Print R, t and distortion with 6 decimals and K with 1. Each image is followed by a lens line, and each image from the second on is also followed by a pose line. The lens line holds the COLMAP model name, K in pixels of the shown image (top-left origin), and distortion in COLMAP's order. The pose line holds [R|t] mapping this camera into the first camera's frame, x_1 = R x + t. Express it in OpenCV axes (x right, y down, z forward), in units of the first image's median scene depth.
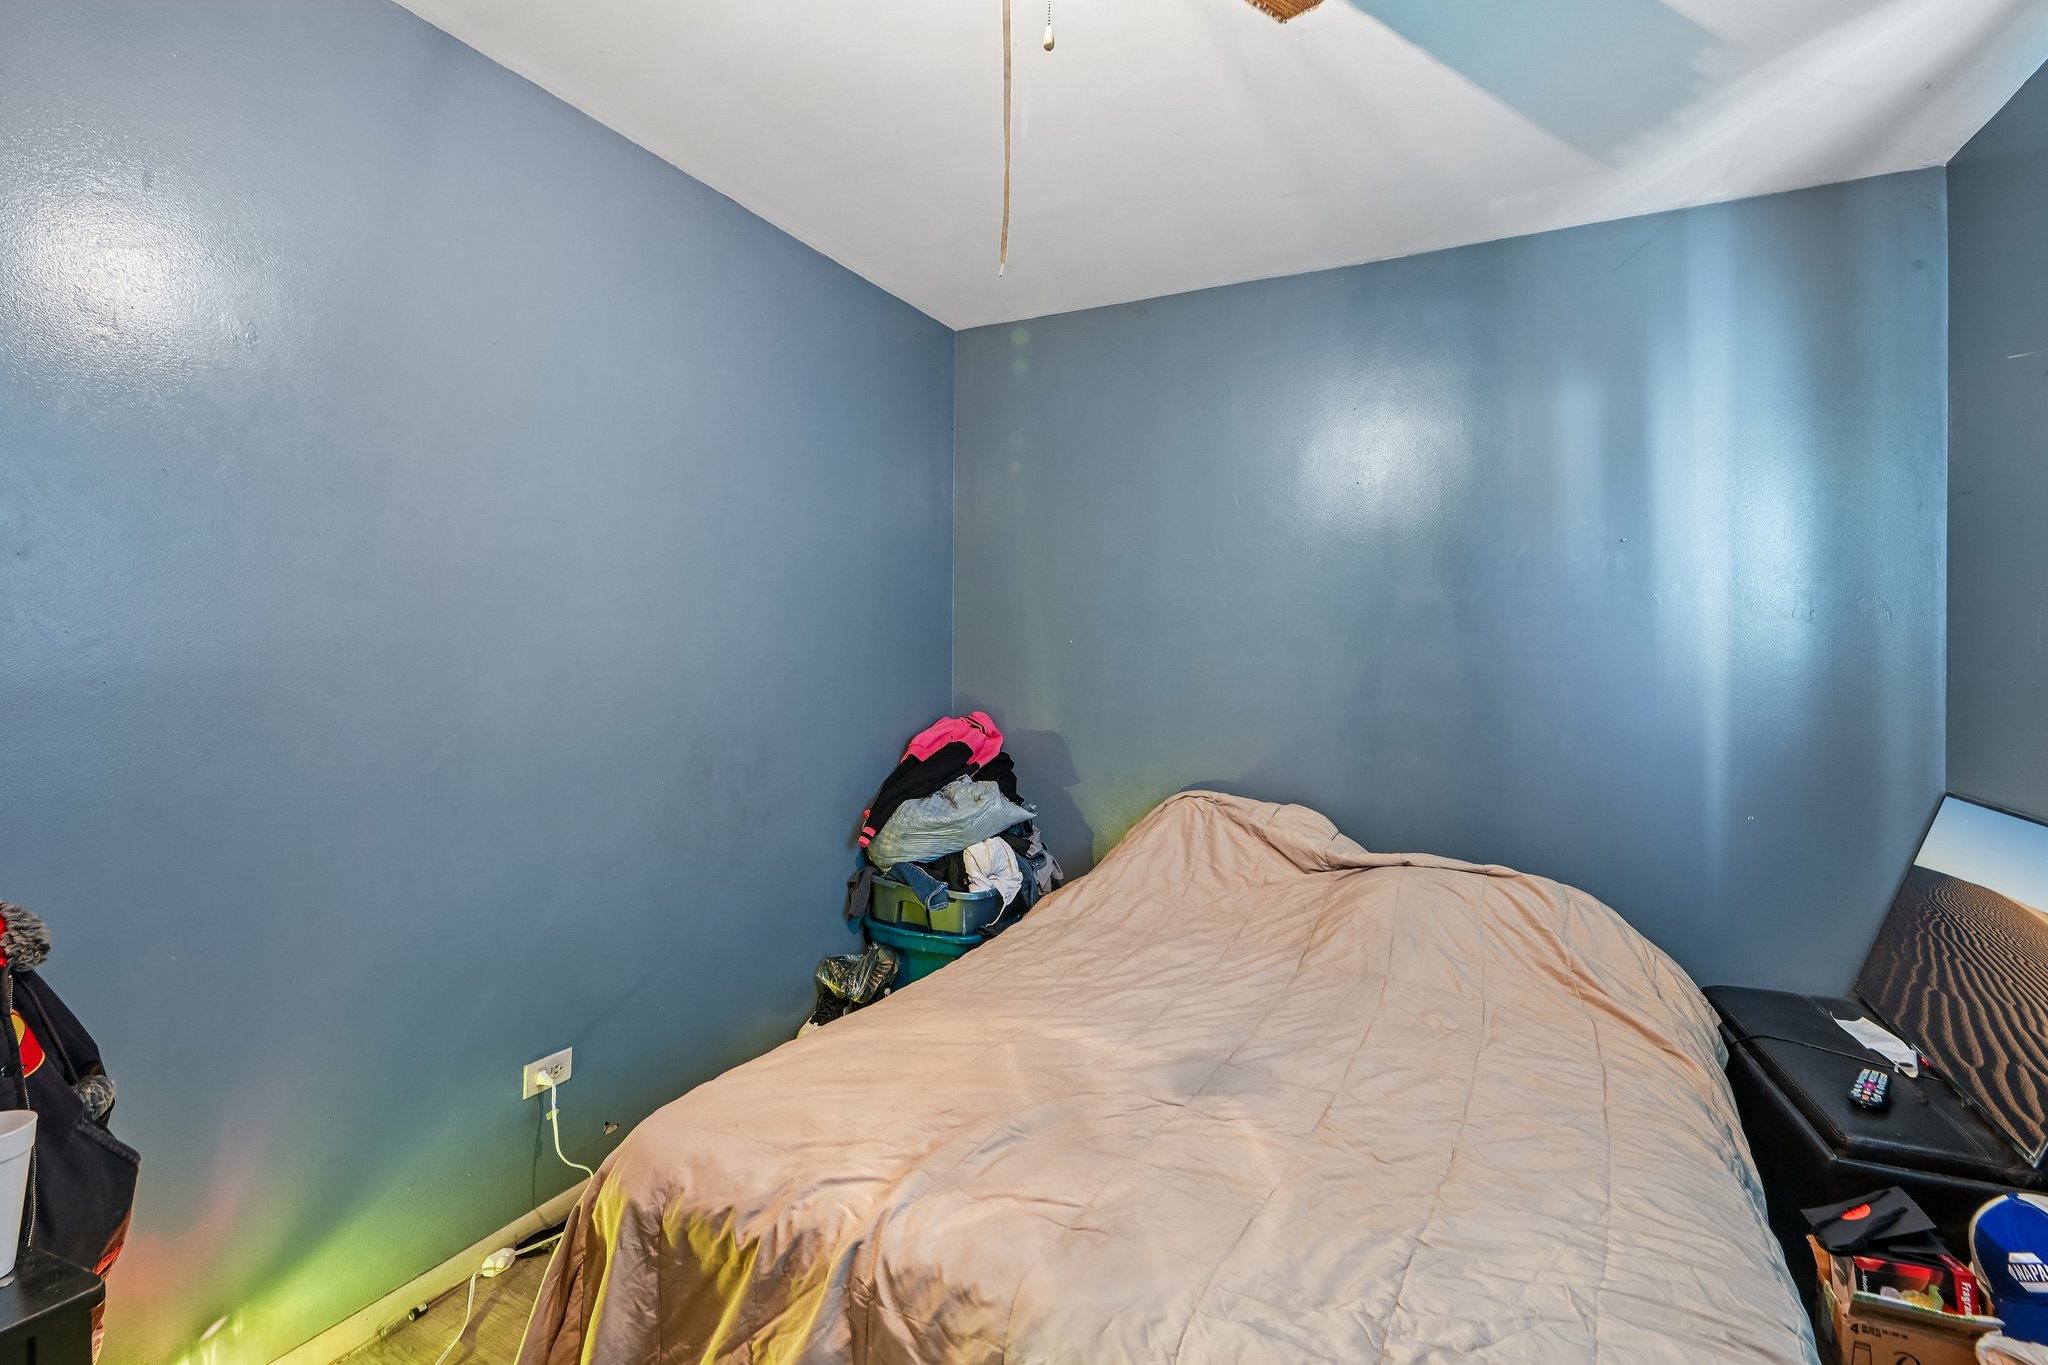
lens RADIAL K [[925.5, 0, 1016.1], [0, 925.5, 663.9], [0, 0, 1]] dist [-0.003602, -0.001406]
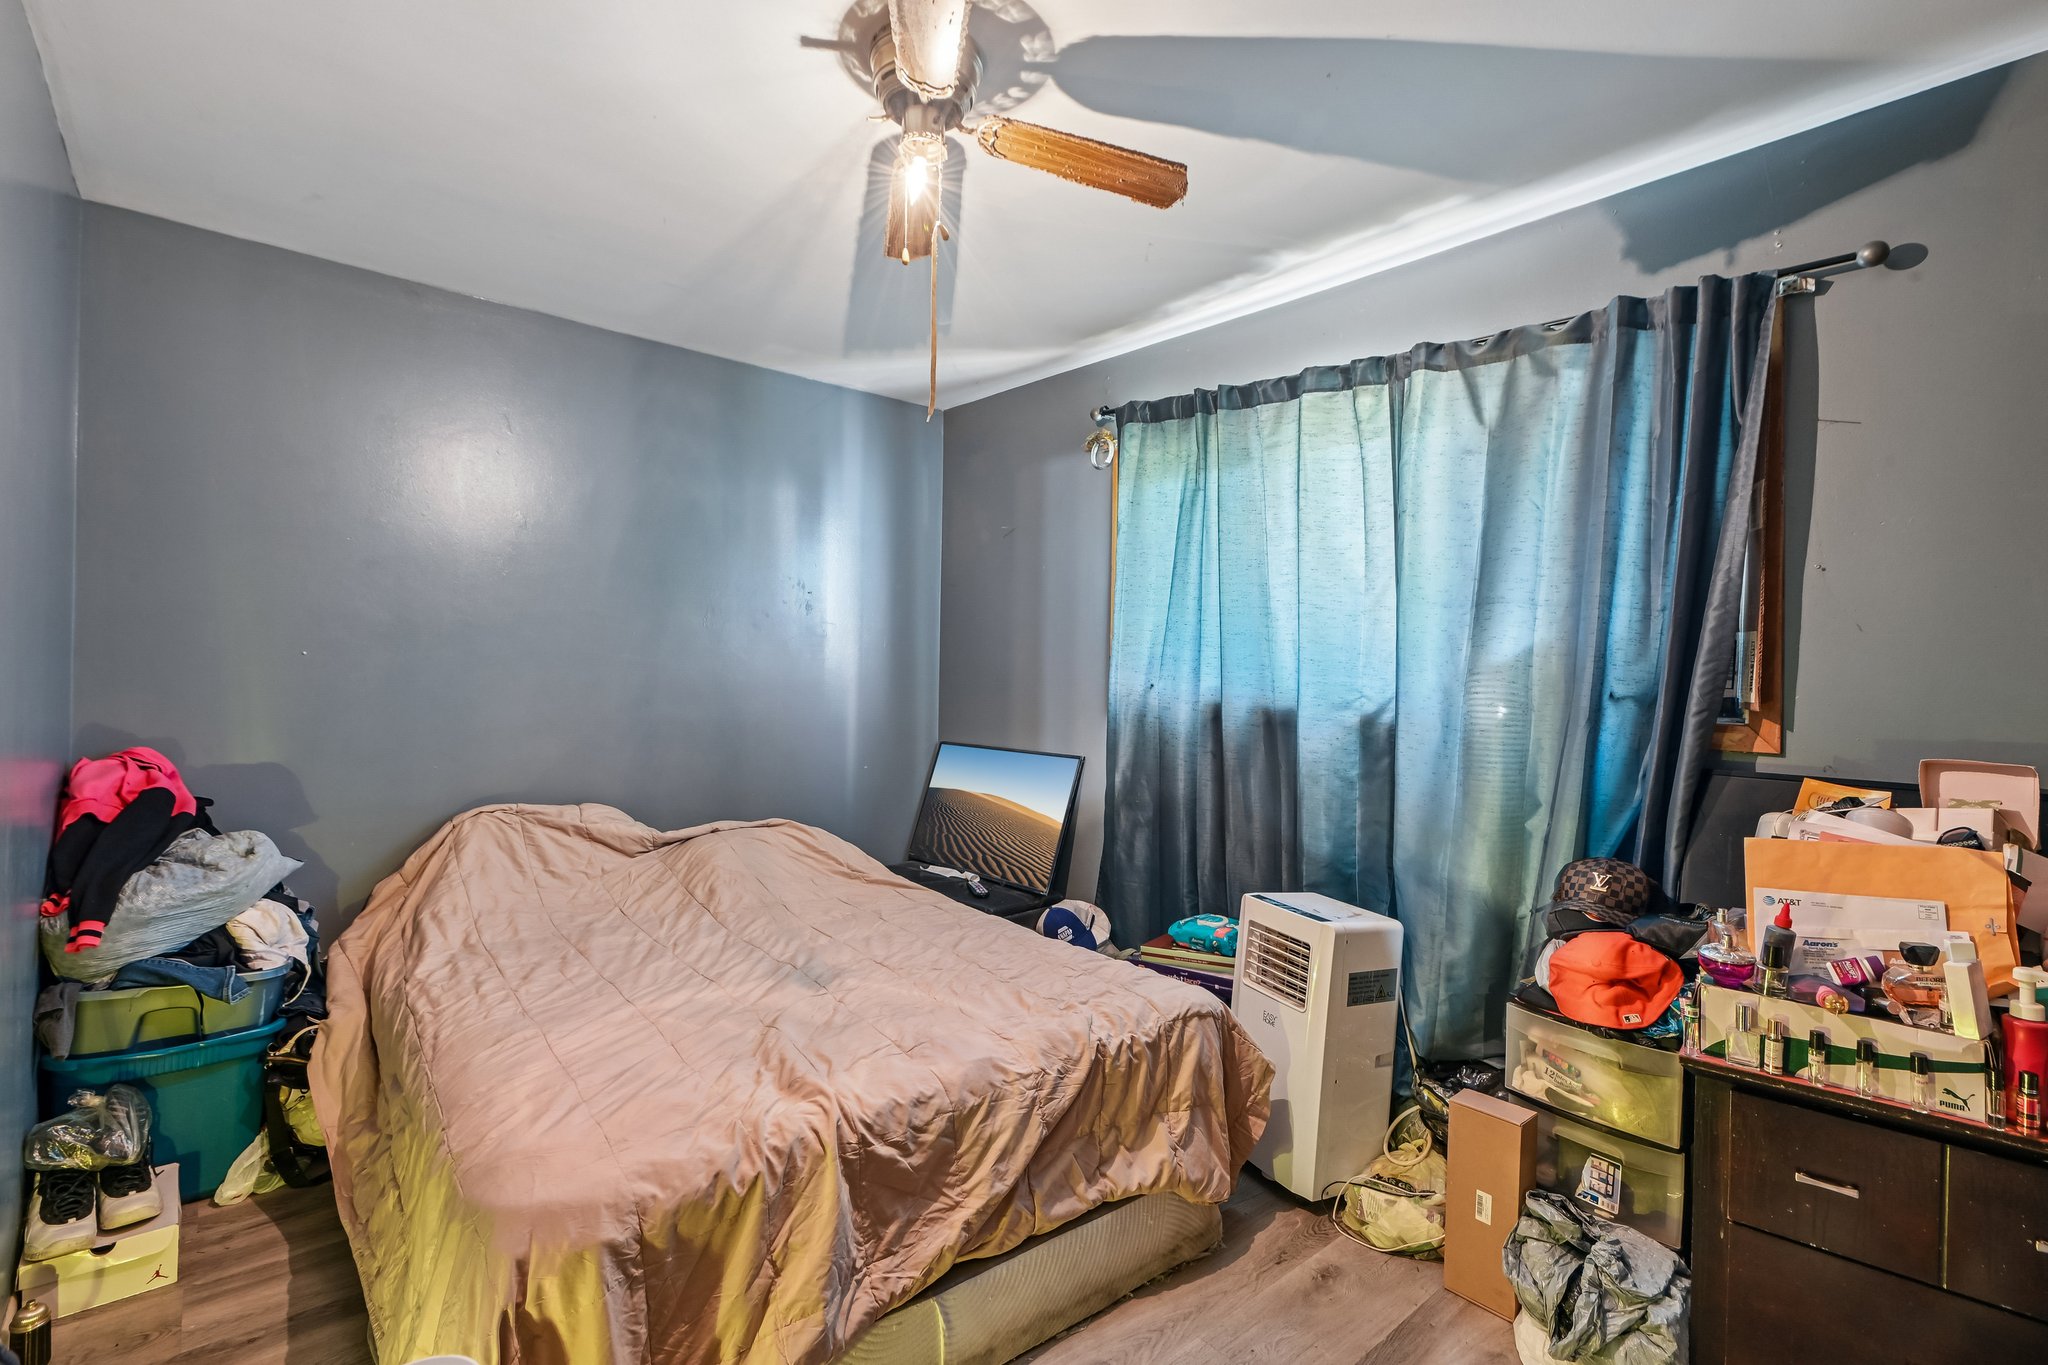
lens RADIAL K [[925.5, 0, 1003.1], [0, 925.5, 680.0], [0, 0, 1]] dist [-0.003602, -0.001406]
pose [[0.384975, -0.014847, 0.922808, -0.534609], [0.004429, 0.999889, 0.014240, -0.009914], [-0.922916, -0.001395, 0.384998, 0.112392]]
